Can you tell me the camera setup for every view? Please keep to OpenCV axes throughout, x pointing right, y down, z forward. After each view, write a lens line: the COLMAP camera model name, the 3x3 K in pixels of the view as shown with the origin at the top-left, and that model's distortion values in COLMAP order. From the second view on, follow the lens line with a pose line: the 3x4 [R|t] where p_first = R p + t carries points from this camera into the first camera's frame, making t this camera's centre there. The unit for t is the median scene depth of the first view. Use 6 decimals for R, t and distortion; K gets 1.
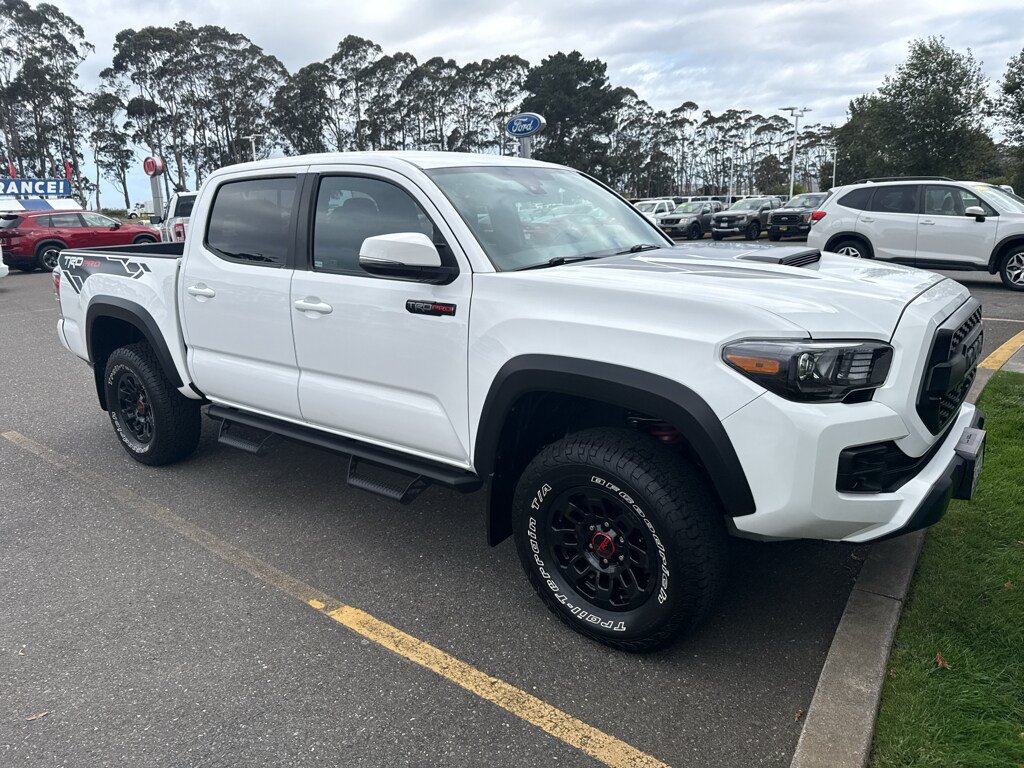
lens RADIAL K [[727.0, 0, 504.8], [0, 727.0, 389.9], [0, 0, 1]] dist [0.017859, -0.024642]
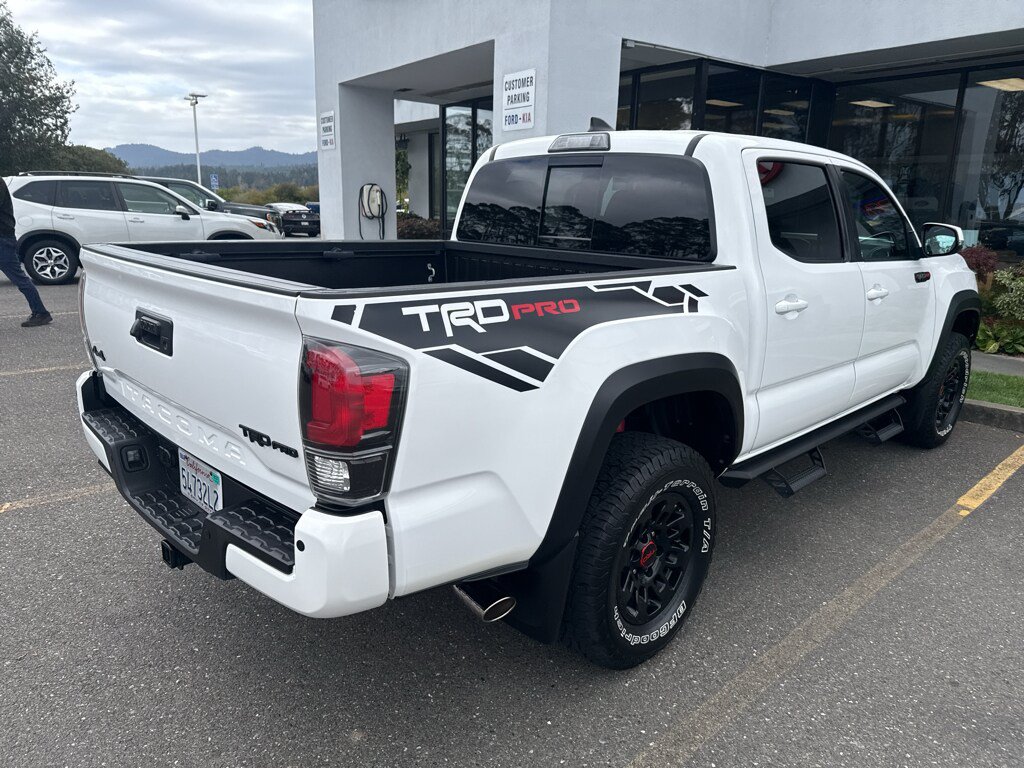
lens RADIAL K [[727.0, 0, 512.9], [0, 727.0, 385.1], [0, 0, 1]] dist [0.017859, -0.024642]
pose [[0.111273, -0.214343, 0.970400, -0.140168], [0.219231, 0.957702, 0.186399, -0.030514], [-0.969307, 0.192000, 0.153557, 0.138545]]
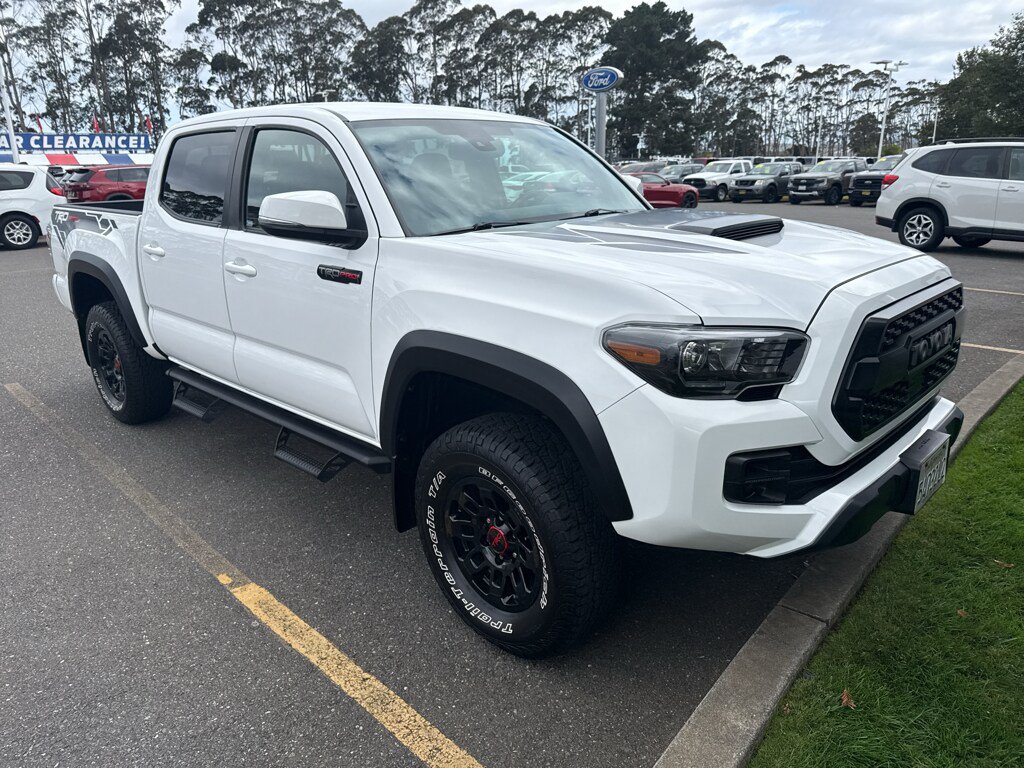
lens RADIAL K [[727.0, 0, 506.2], [0, 727.0, 394.4], [0, 0, 1]] dist [0.017859, -0.024642]
pose [[0.994771, 0.040526, -0.093751, 0.017709], [-0.035055, 0.997625, 0.059289, -0.002002], [0.095931, -0.055692, 0.993829, 0.007649]]
